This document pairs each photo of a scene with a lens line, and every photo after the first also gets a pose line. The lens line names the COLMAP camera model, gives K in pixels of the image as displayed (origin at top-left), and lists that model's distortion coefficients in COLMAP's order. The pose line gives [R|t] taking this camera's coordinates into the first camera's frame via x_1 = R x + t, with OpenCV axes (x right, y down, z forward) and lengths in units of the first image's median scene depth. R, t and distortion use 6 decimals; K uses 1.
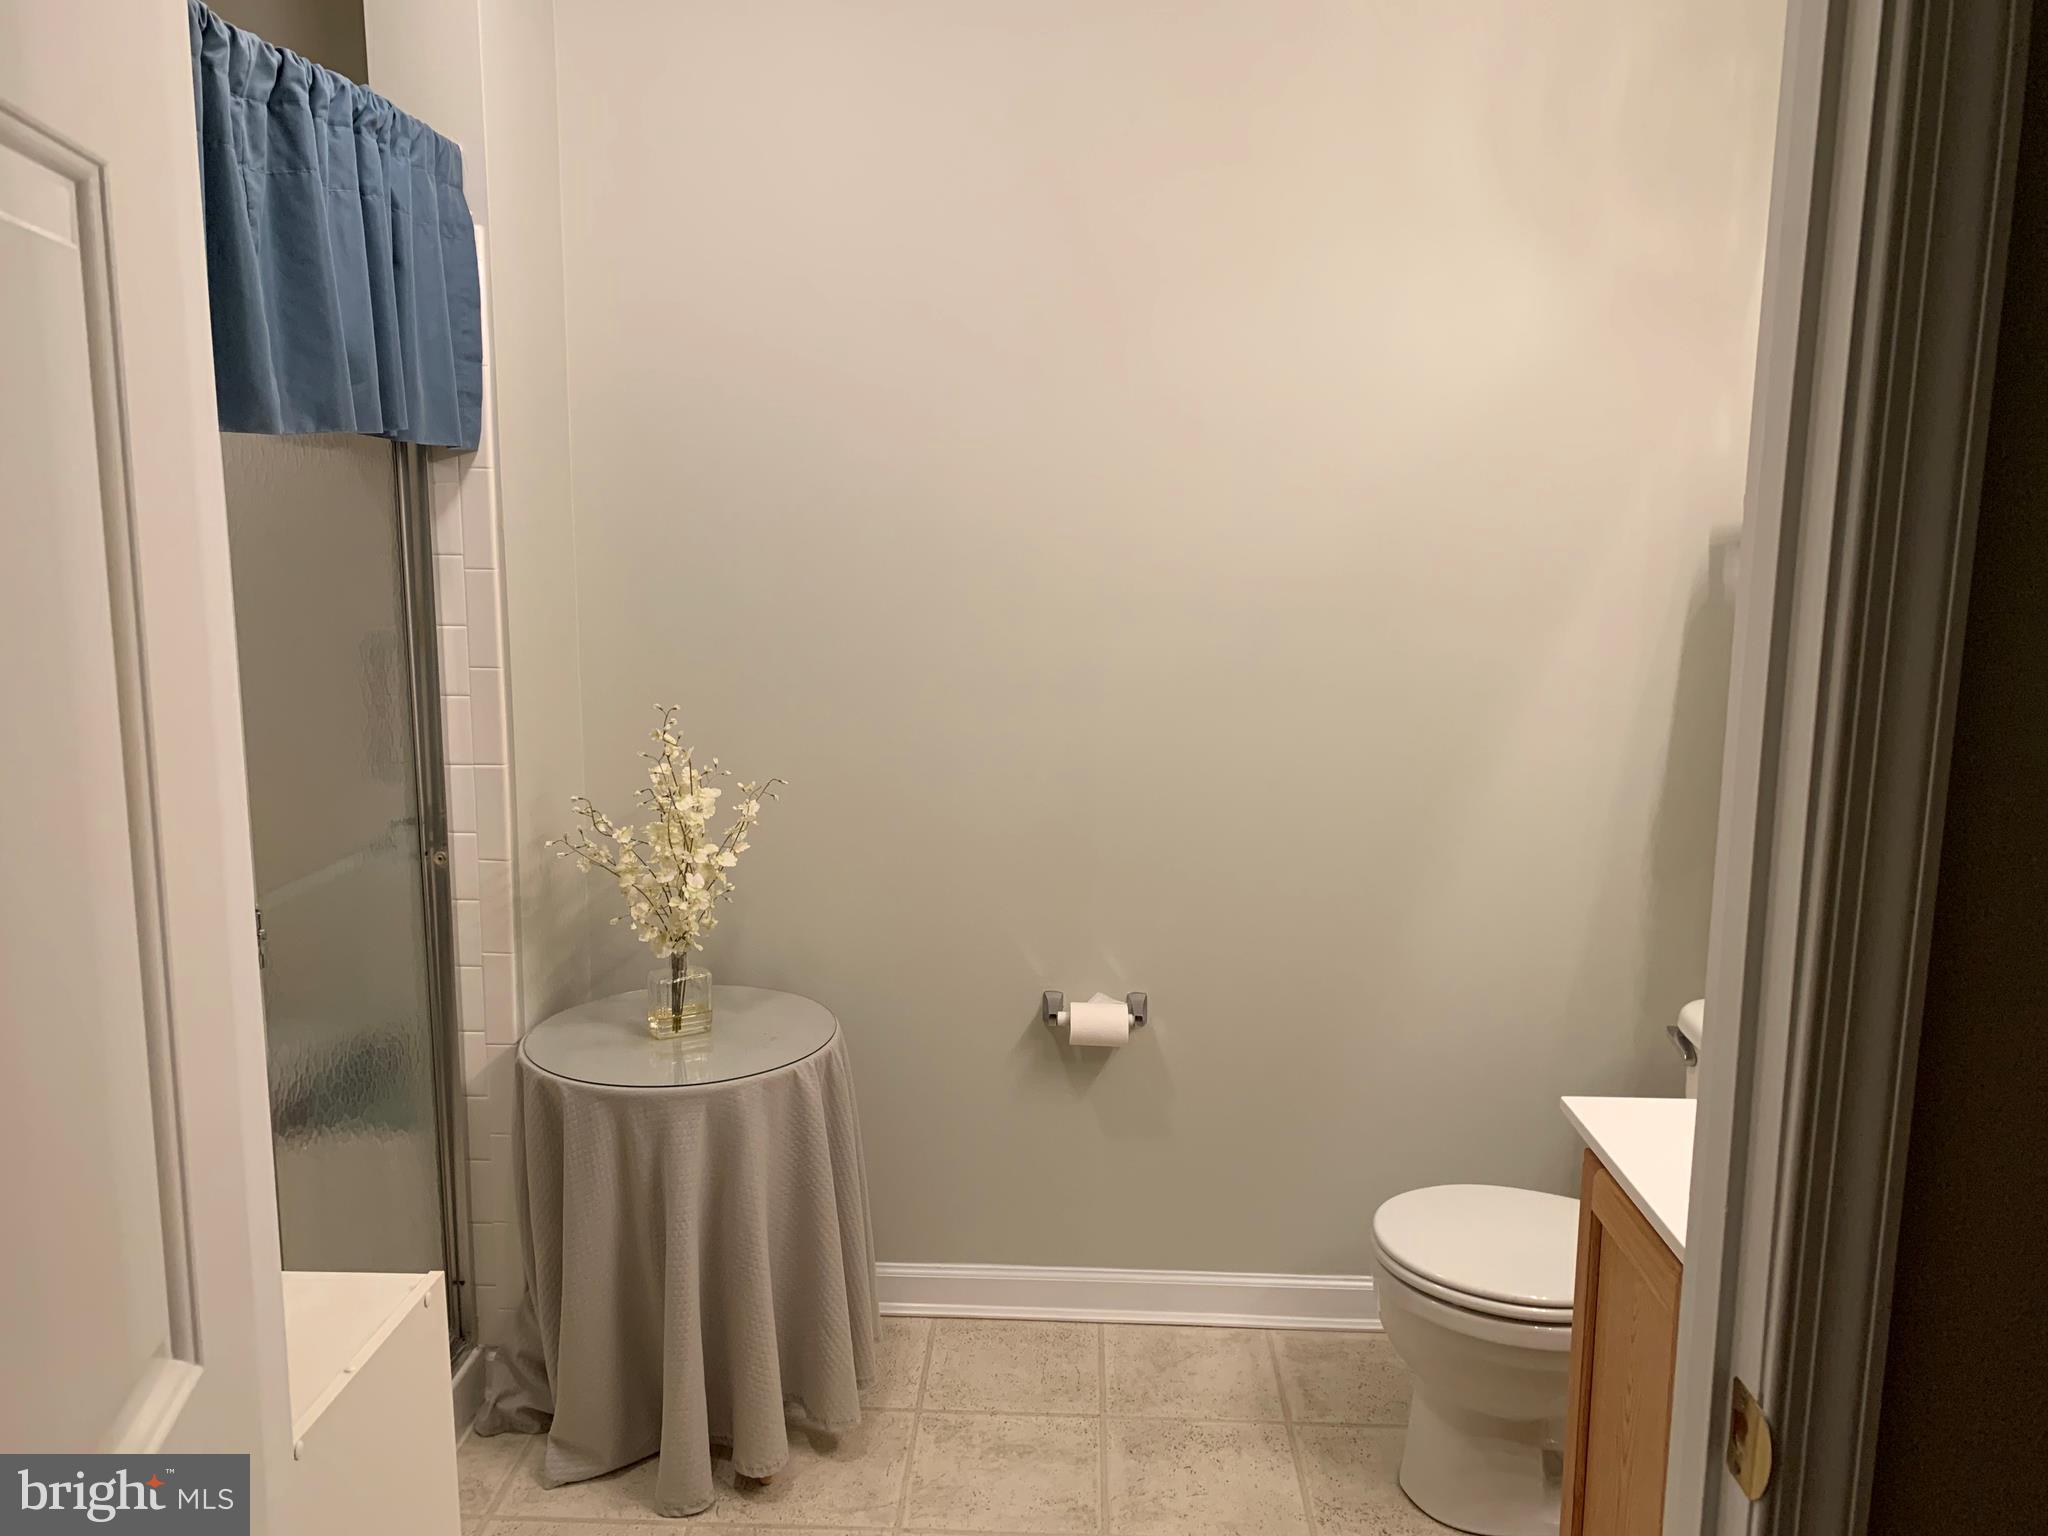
lens RADIAL K [[1545.6, 0, 1024.0], [0, 1545.6, 768.0], [0, 0, 1]] dist [-0.005200, -0.013195]
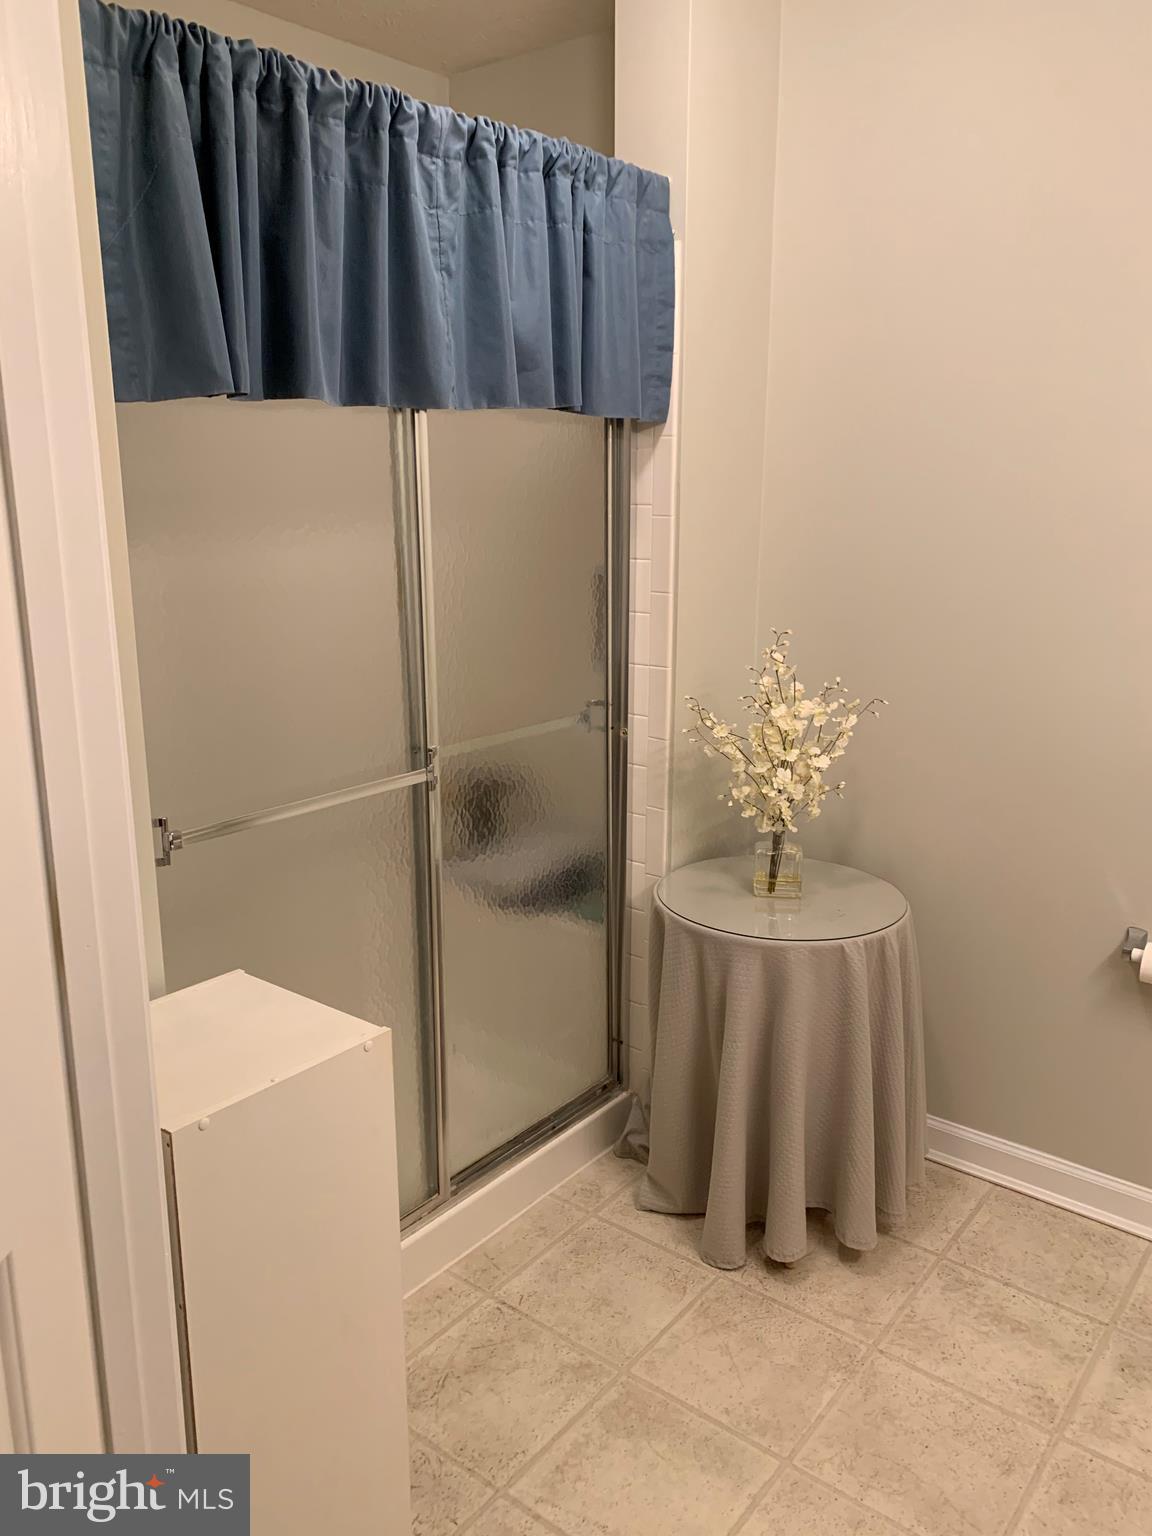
lens RADIAL K [[1170.2, 0, 577.1], [0, 1170.2, 753.0], [0, 0, 1]] dist [0.011578, -0.011503]
pose [[0.811988, 0.129110, -0.569216, 0.178708], [-0.093110, 0.991392, 0.092047, -0.014081], [0.576200, -0.021741, 0.817020, 0.148695]]
